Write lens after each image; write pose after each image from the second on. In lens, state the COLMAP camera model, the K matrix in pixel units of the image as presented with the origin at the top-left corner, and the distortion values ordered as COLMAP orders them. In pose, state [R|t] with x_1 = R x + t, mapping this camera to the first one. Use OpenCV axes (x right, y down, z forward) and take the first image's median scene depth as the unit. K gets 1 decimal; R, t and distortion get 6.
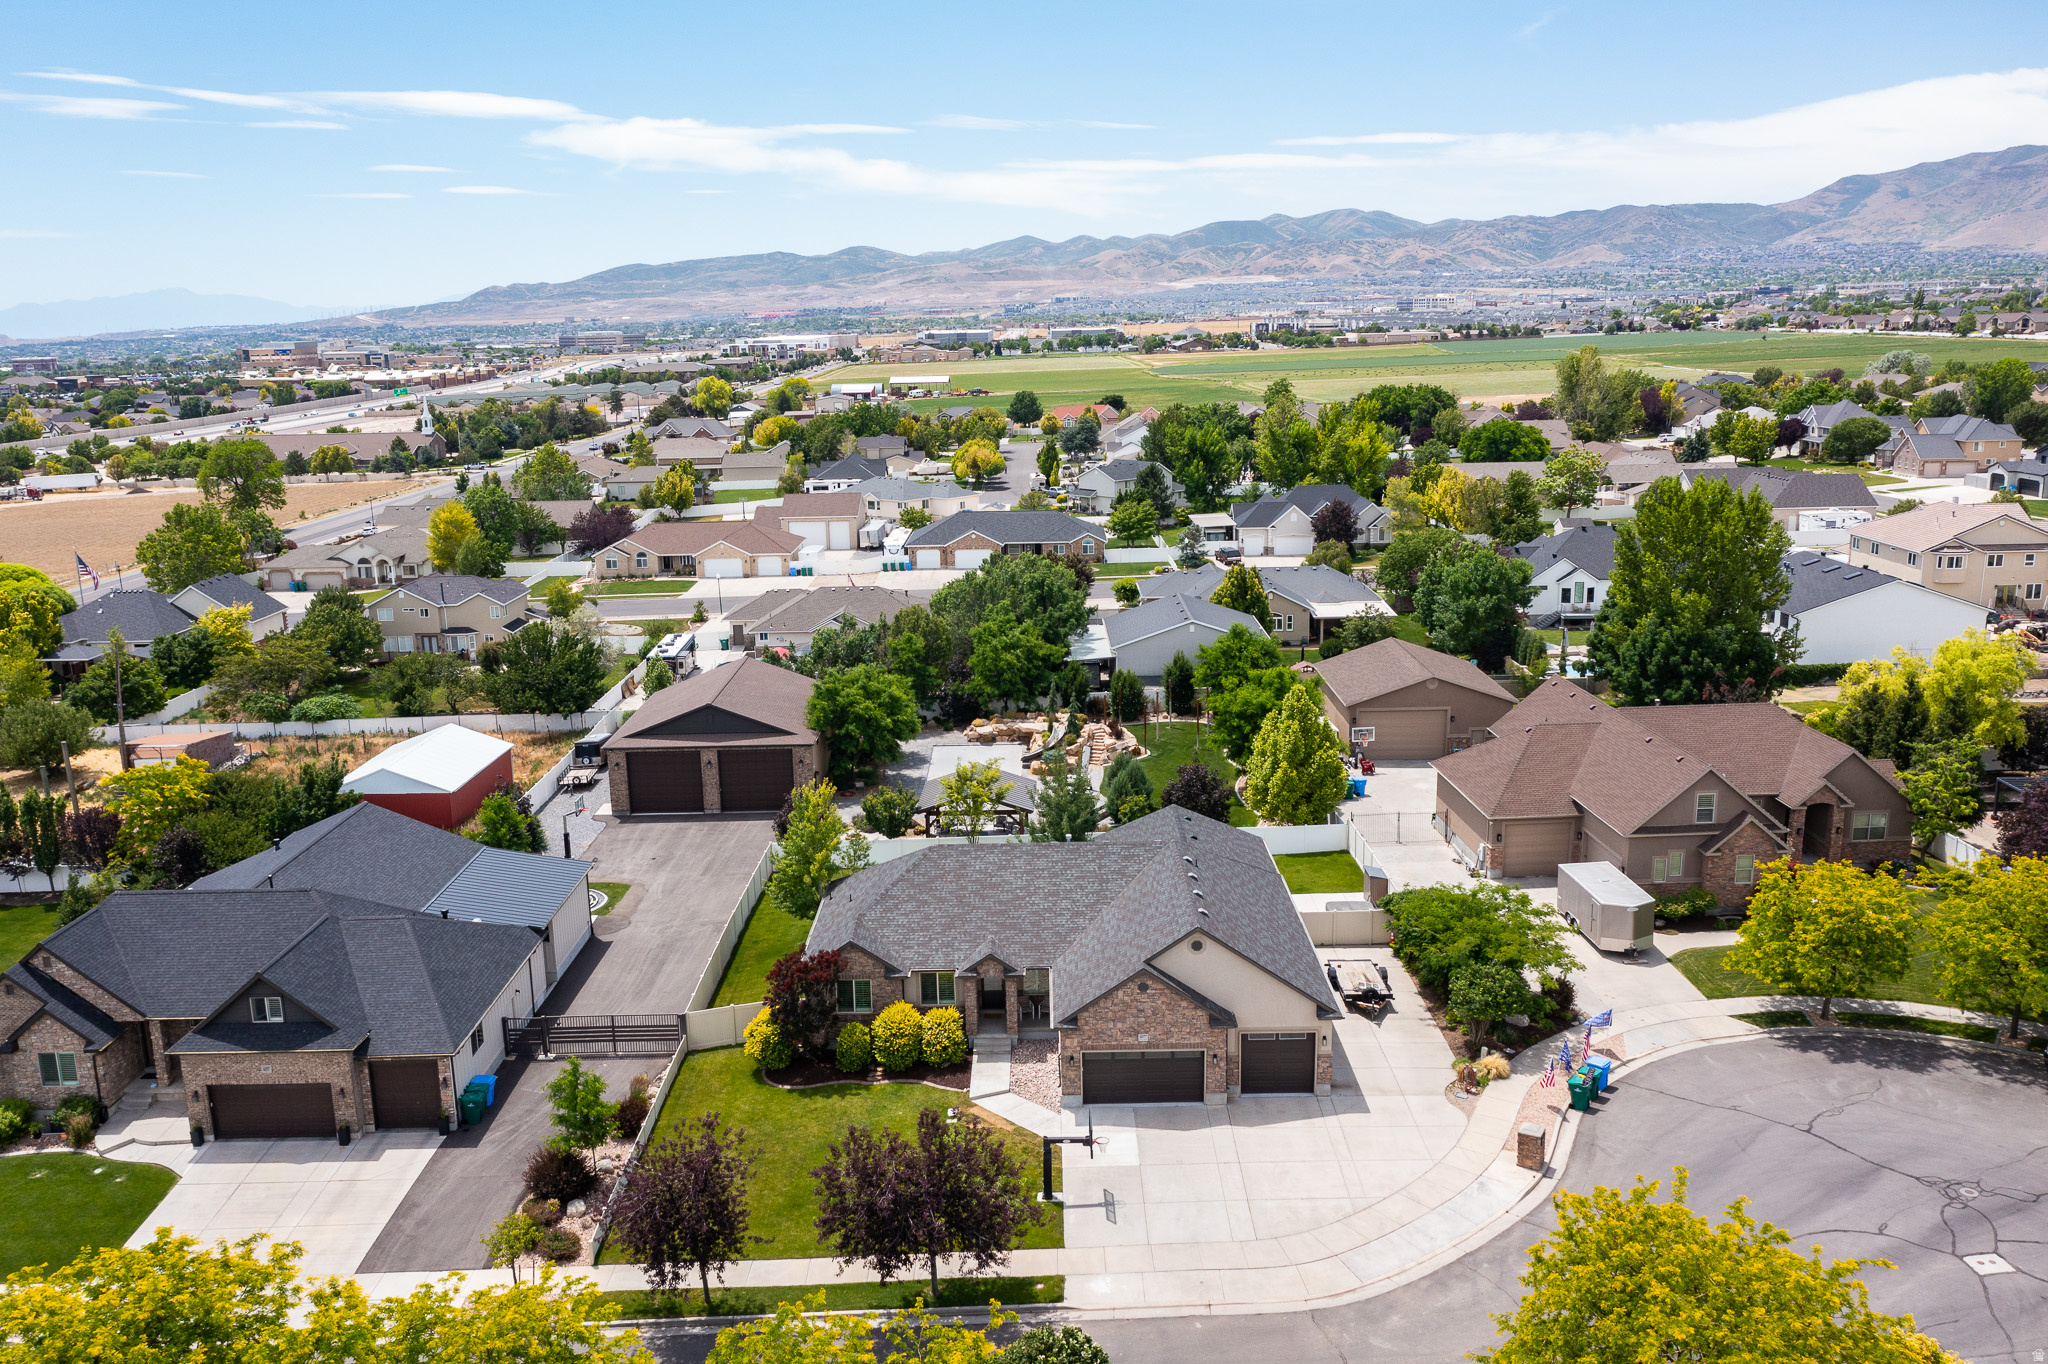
lens RADIAL K [[1629.2, 0, 1029.1], [0, 1629.2, 673.2], [0, 0, 1]] dist [-0.006003, 0.000358]
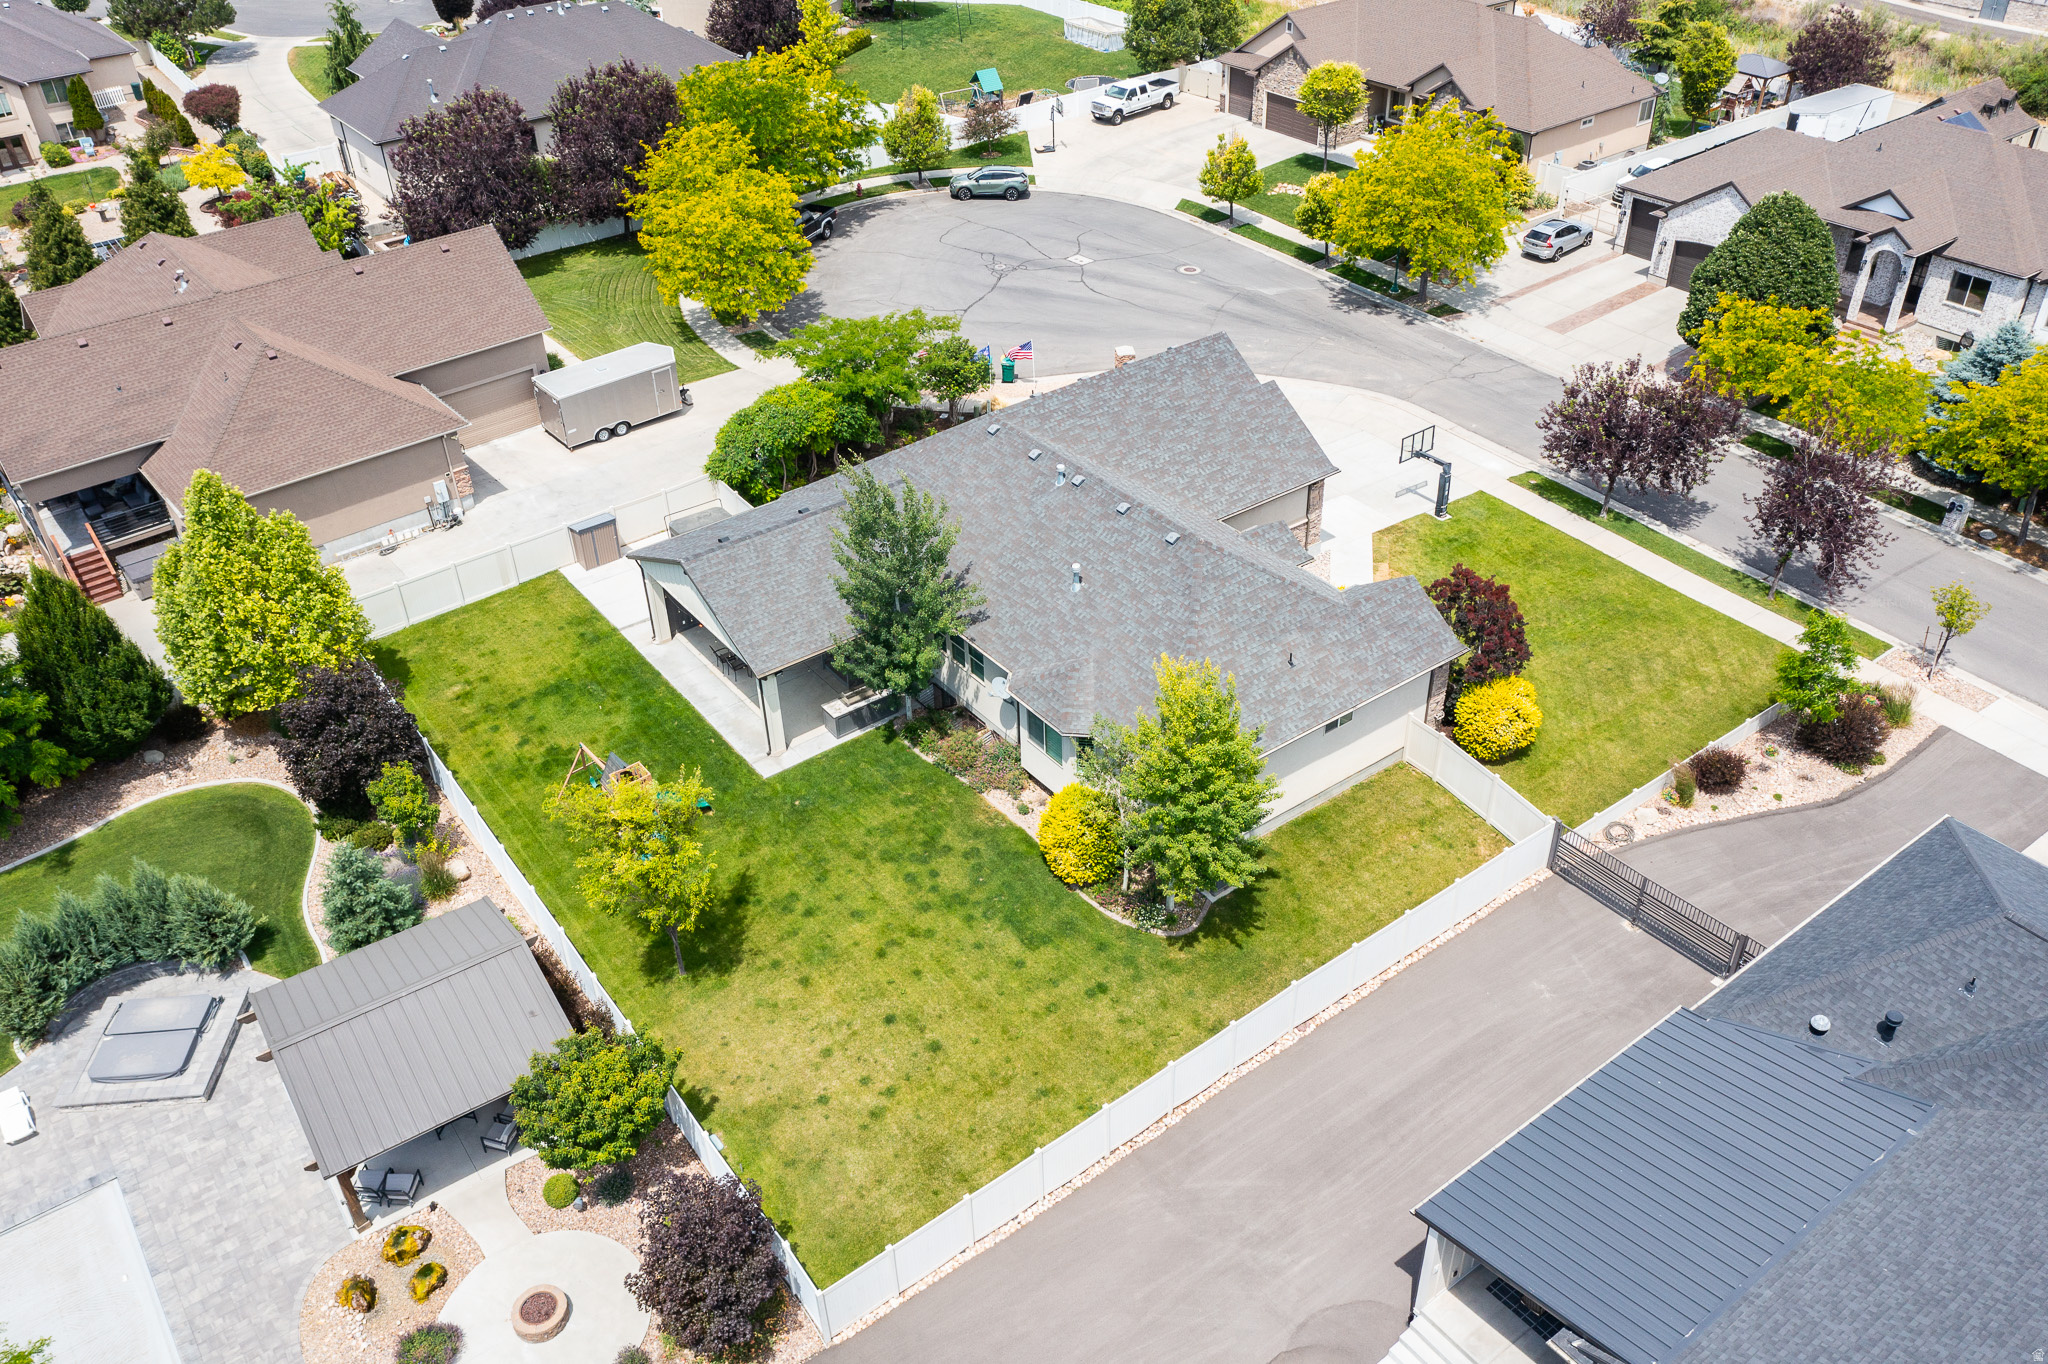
lens RADIAL K [[1622.8, 0, 1024.0], [0, 1622.8, 682.0], [0, 0, 1]] dist [0.000473, 0.006760]
pose [[-0.596074, -0.441294, 0.670787, -0.171449], [0.203904, 0.724843, 0.658048, -0.107771], [-0.776607, 0.529021, -0.342079, 0.457881]]
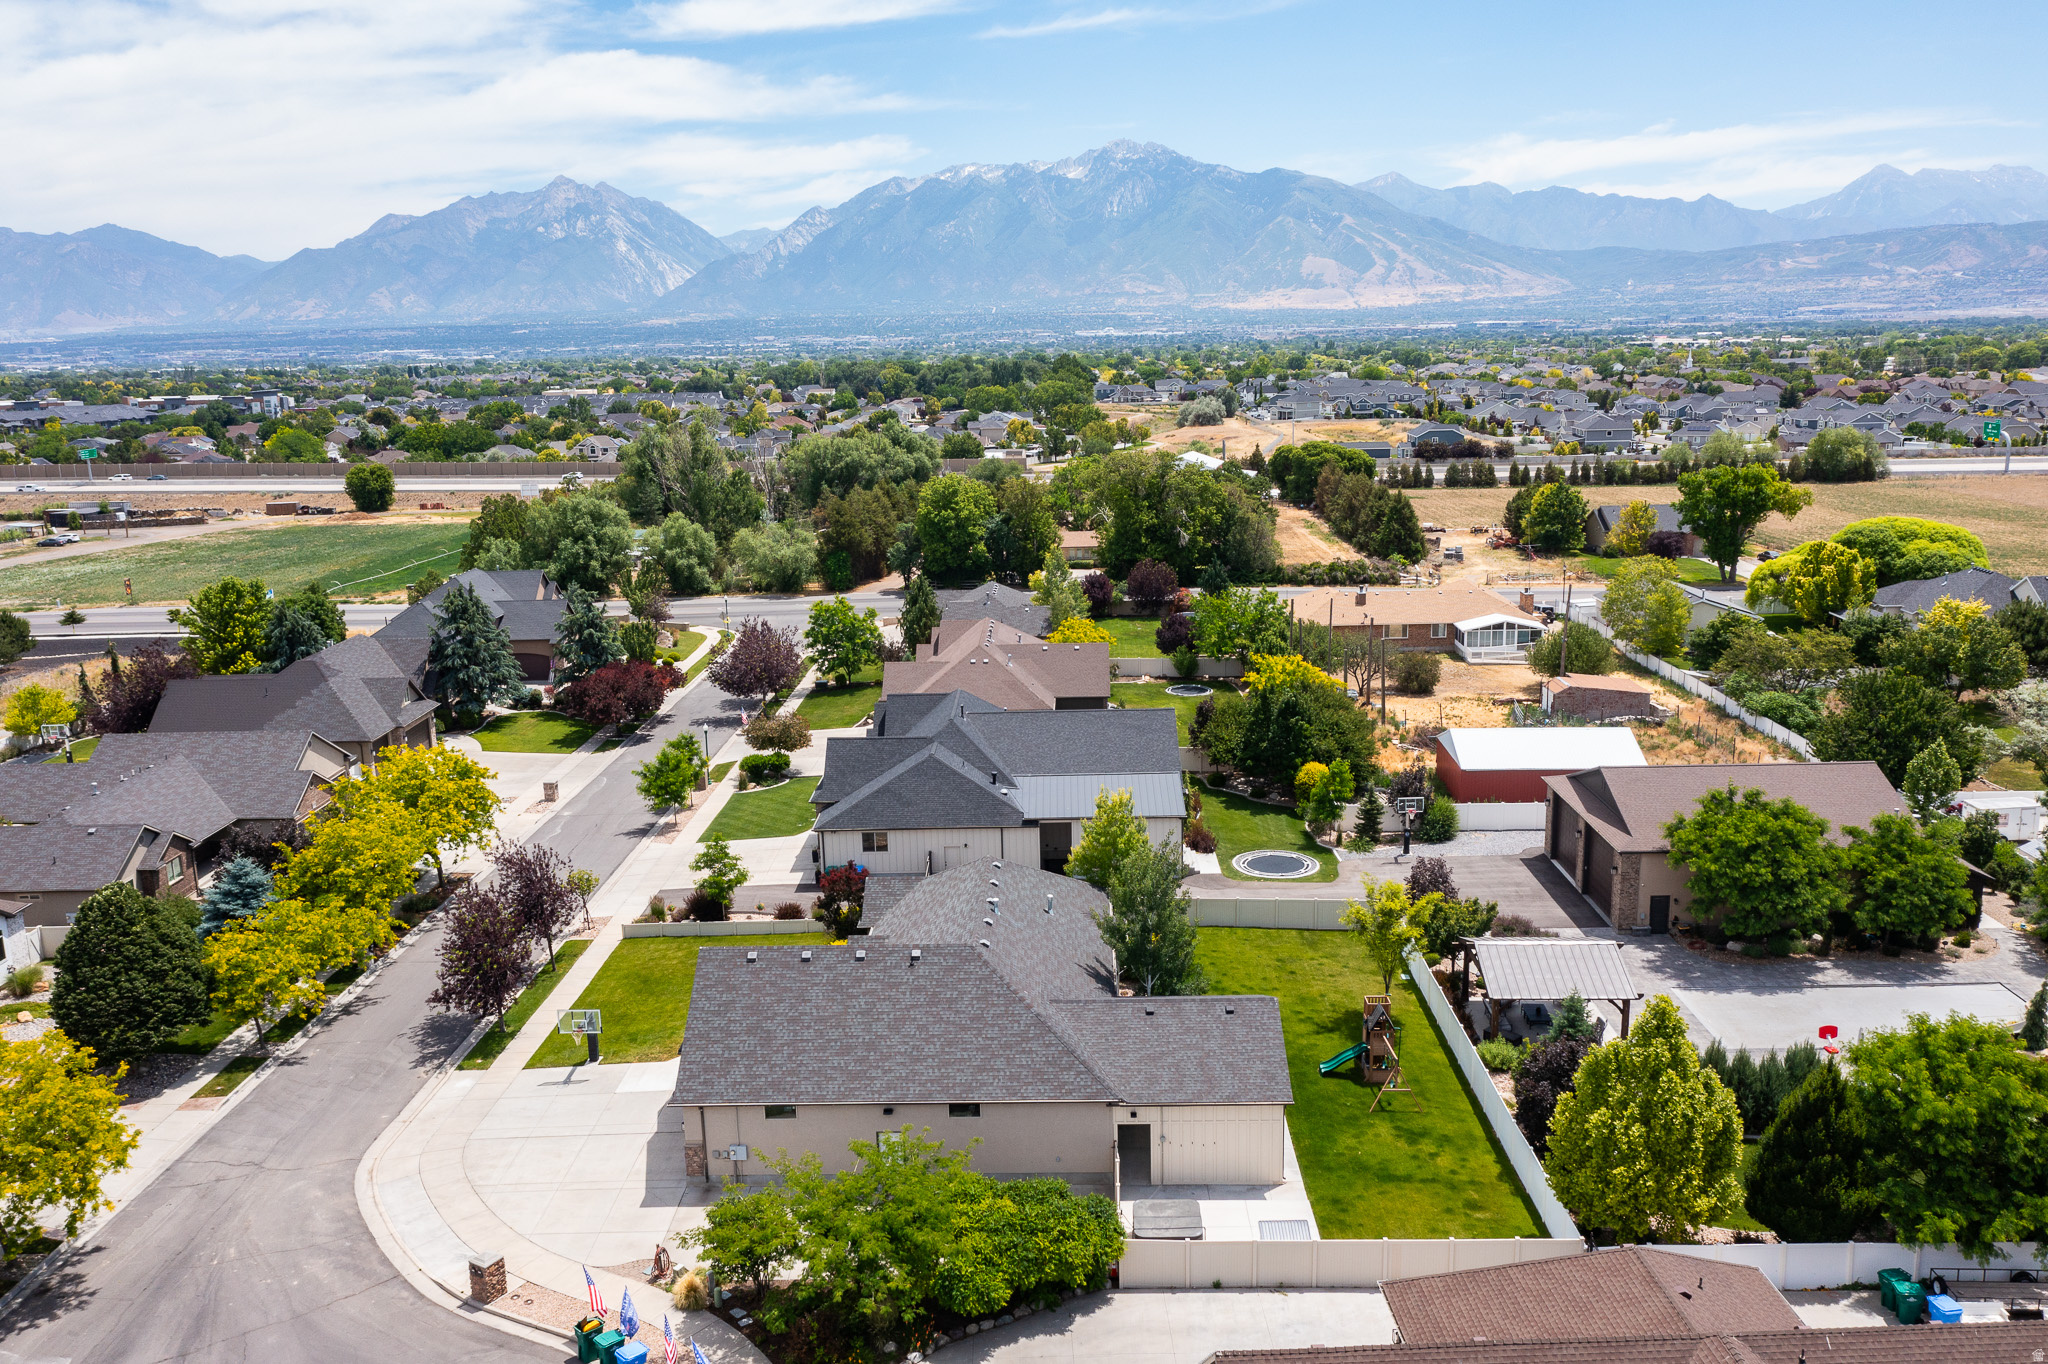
lens RADIAL K [[1622.8, 0, 1024.0], [0, 1622.8, 682.0], [0, 0, 1]] dist [0.000473, 0.006760]
pose [[-0.027680, 0.238422, -0.970767, 0.310879], [-0.191094, 0.951967, 0.239253, -0.084197], [0.981181, 0.192130, 0.019210, 0.342367]]
